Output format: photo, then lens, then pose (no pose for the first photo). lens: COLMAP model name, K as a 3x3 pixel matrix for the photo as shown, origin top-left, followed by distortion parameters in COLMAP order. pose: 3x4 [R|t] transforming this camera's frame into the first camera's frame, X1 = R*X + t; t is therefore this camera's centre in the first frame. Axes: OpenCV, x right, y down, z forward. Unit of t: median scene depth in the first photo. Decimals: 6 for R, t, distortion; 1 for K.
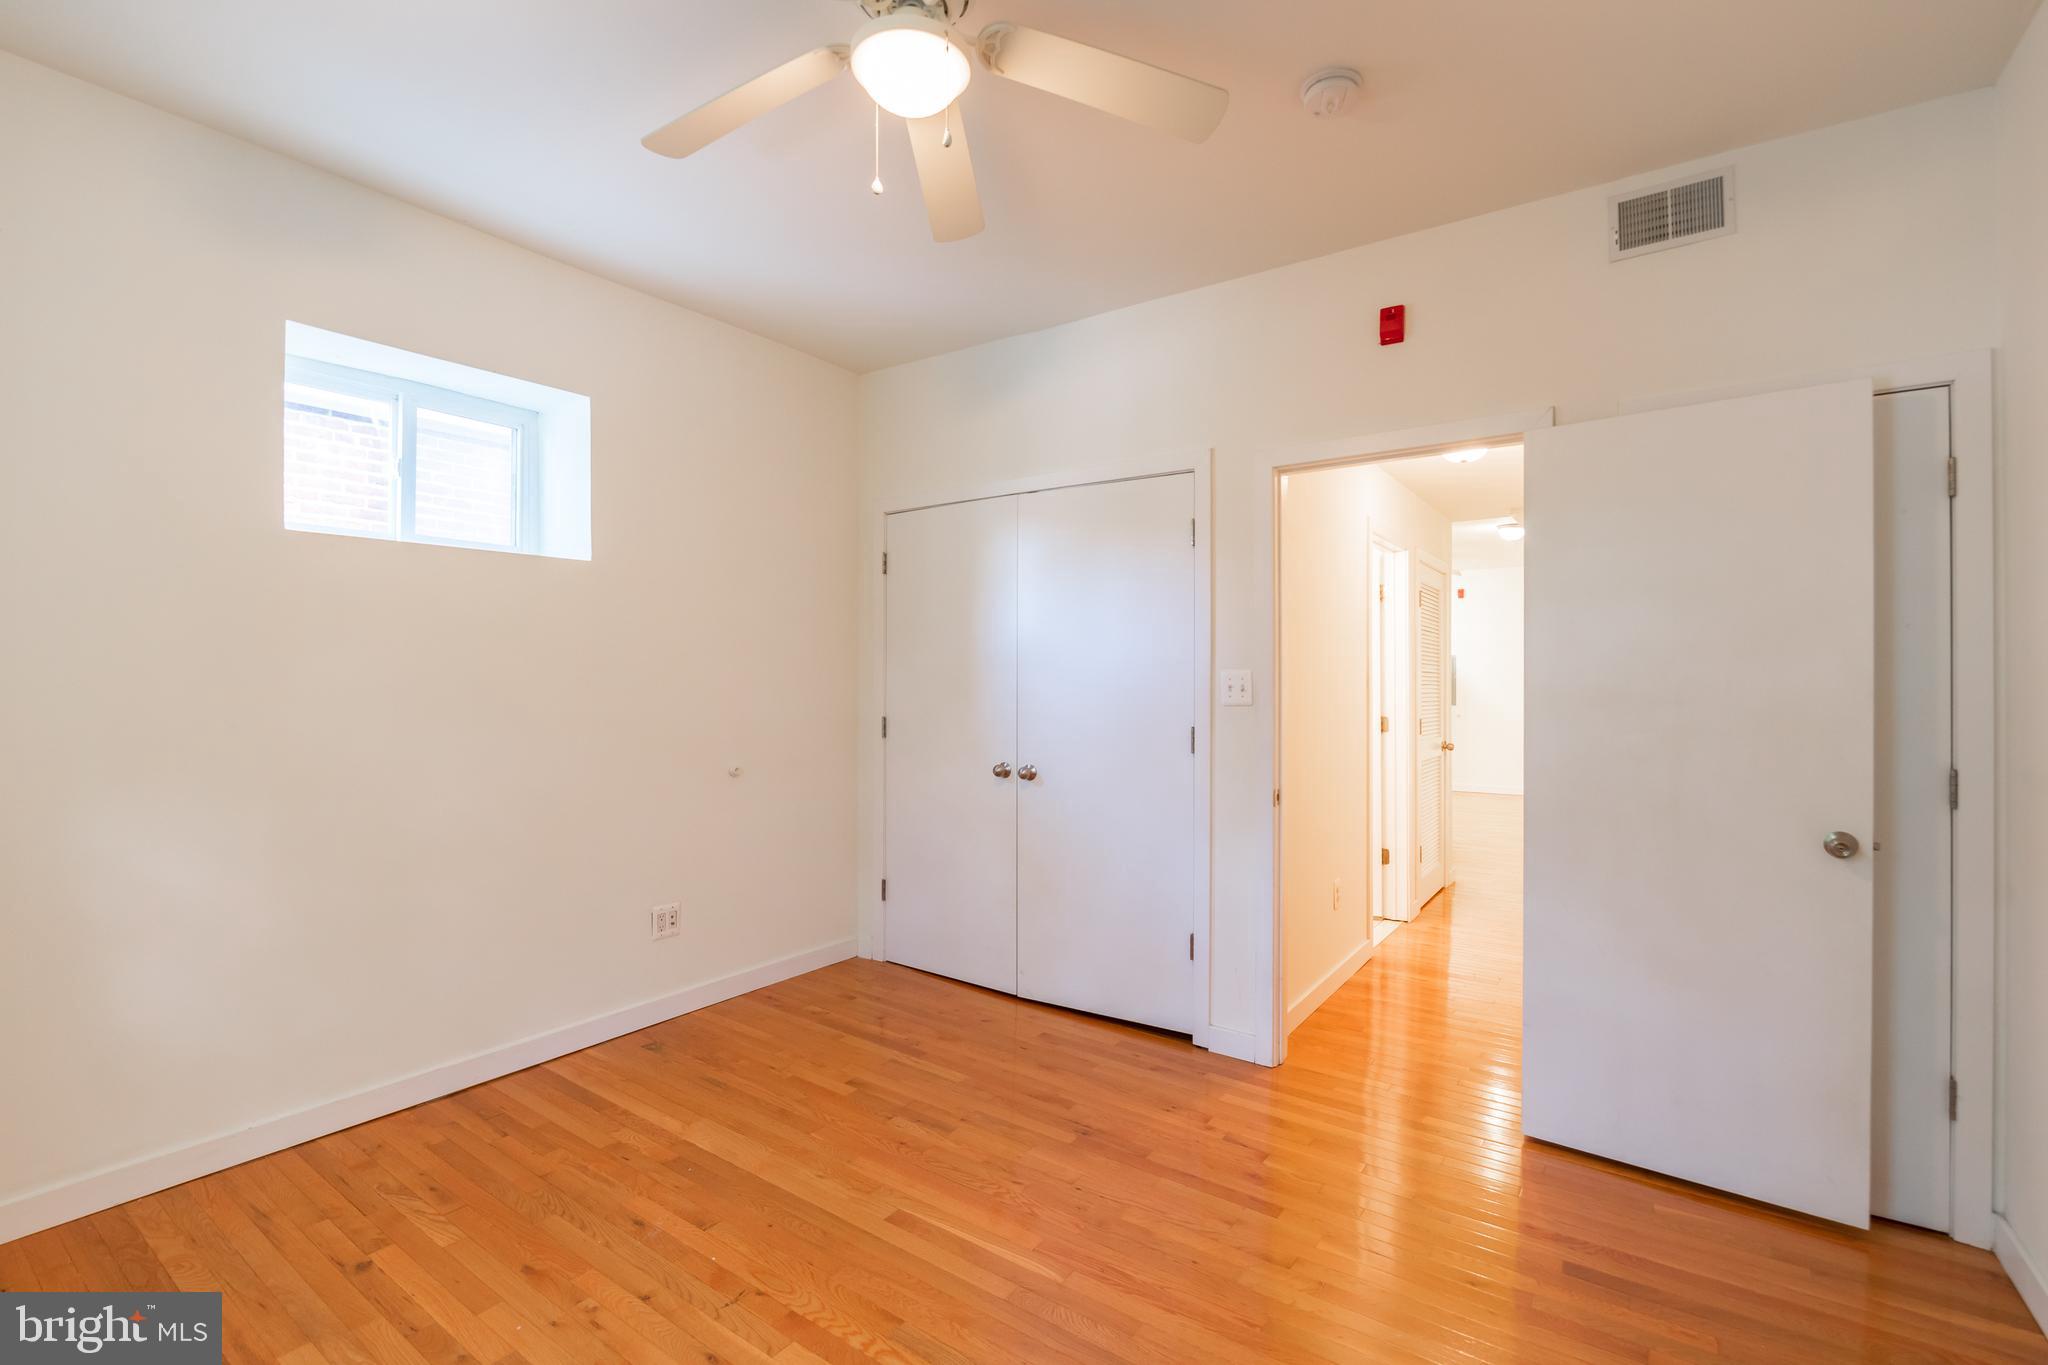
lens RADIAL K [[918.1, 0, 1022.0], [0, 918.1, 672.4], [0, 0, 1]] dist [-0.013987, 0.000546]
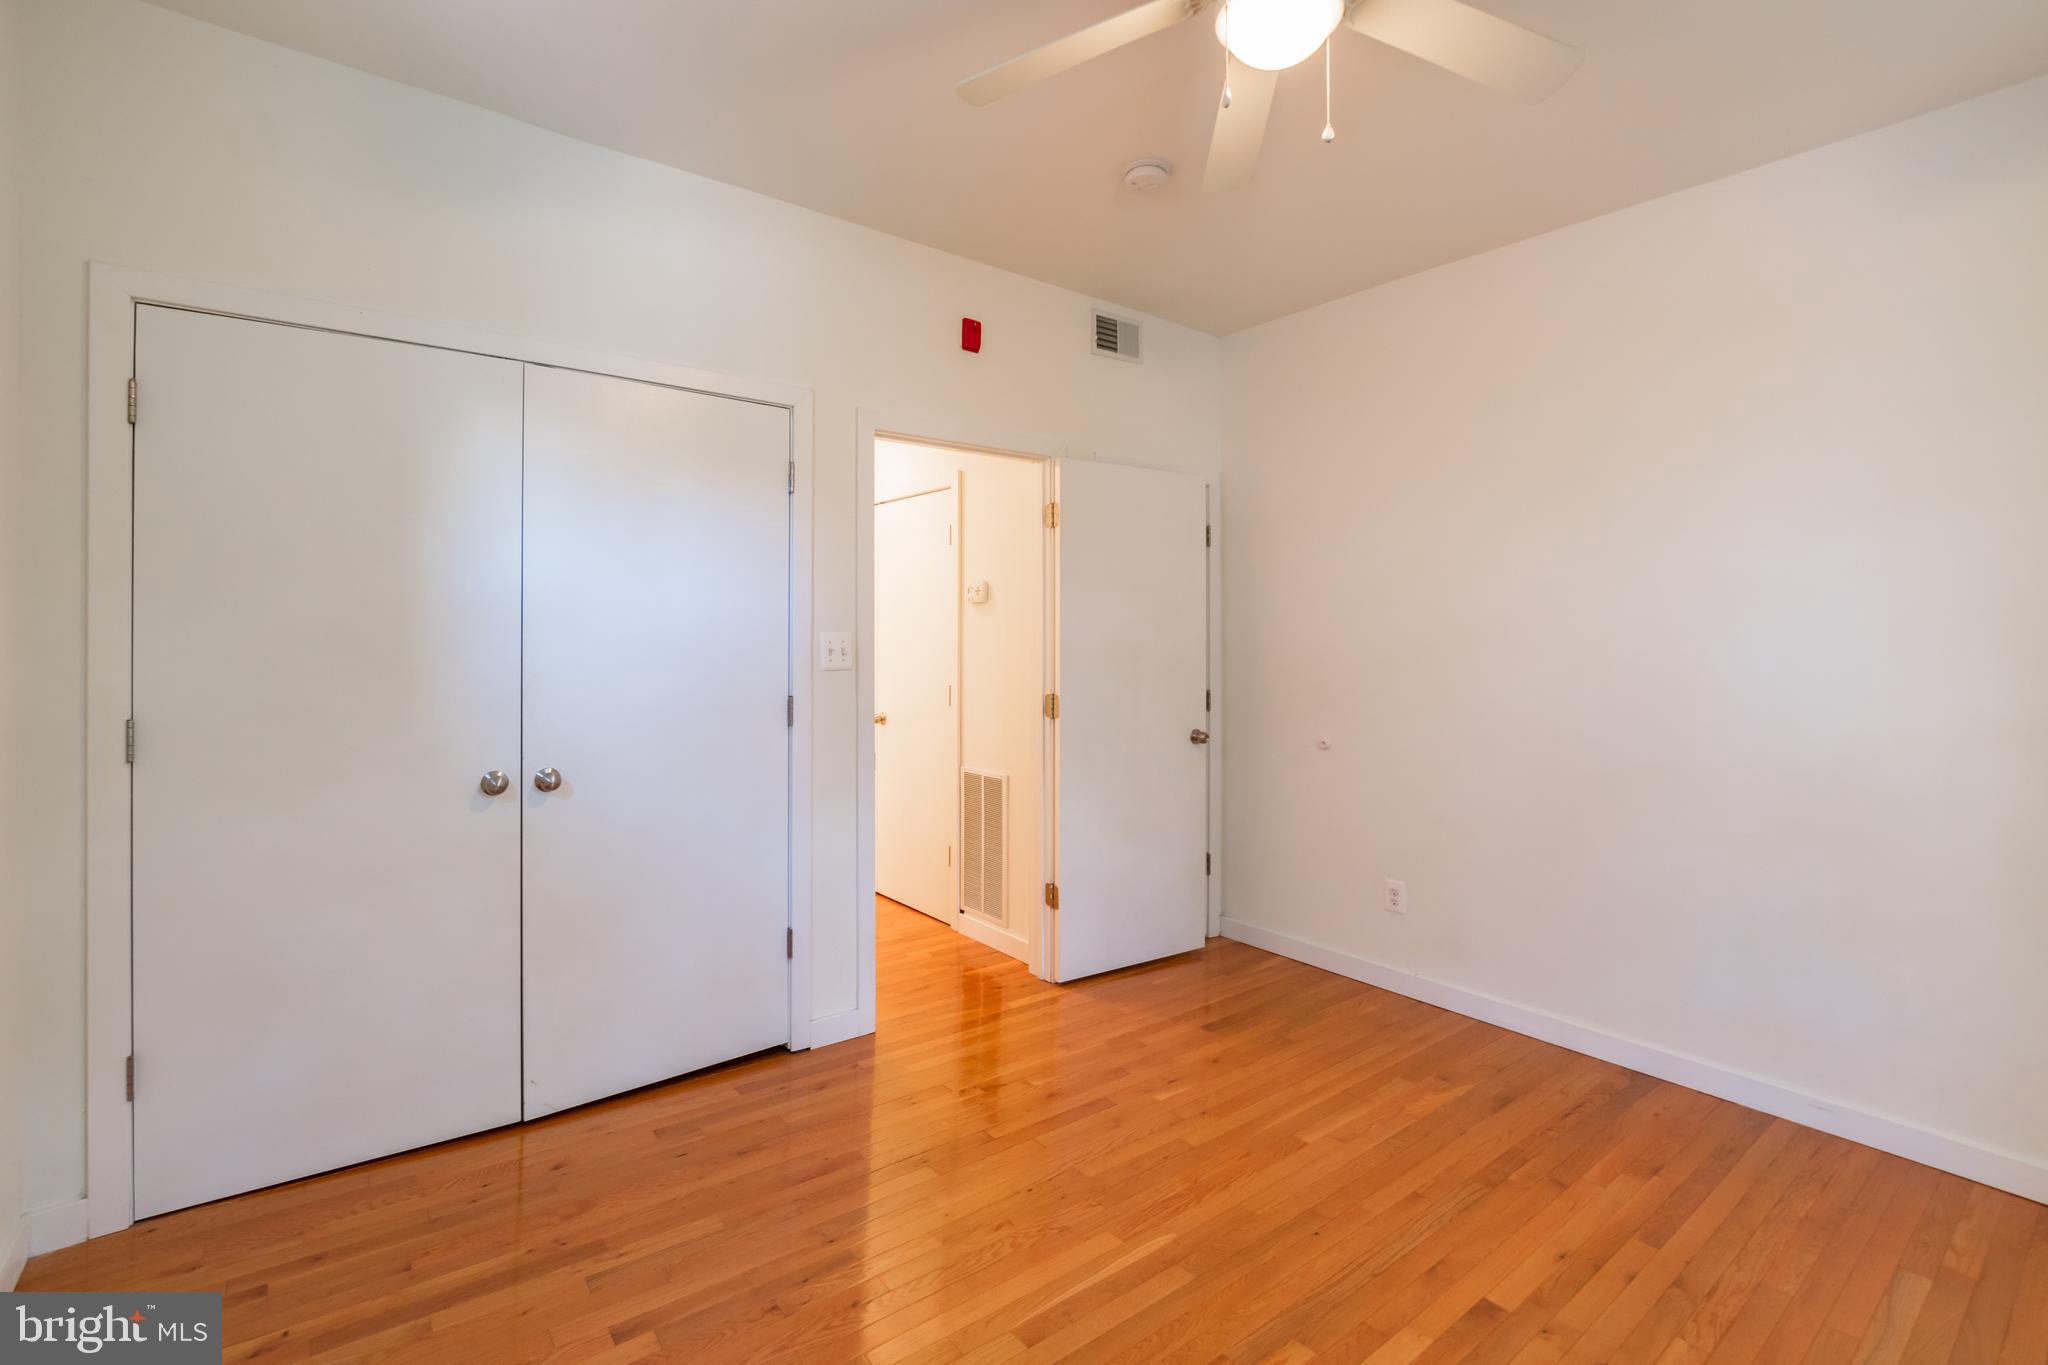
lens RADIAL K [[948.0, 0, 980.6], [0, 948.0, 623.5], [0, 0, 1]] dist [-0.013632, 0.000257]
pose [[0.289514, 0.012412, 0.957093, -0.728718], [-0.014196, 0.999862, -0.008673, -0.006021], [-0.957069, -0.011076, 0.289650, 0.636124]]
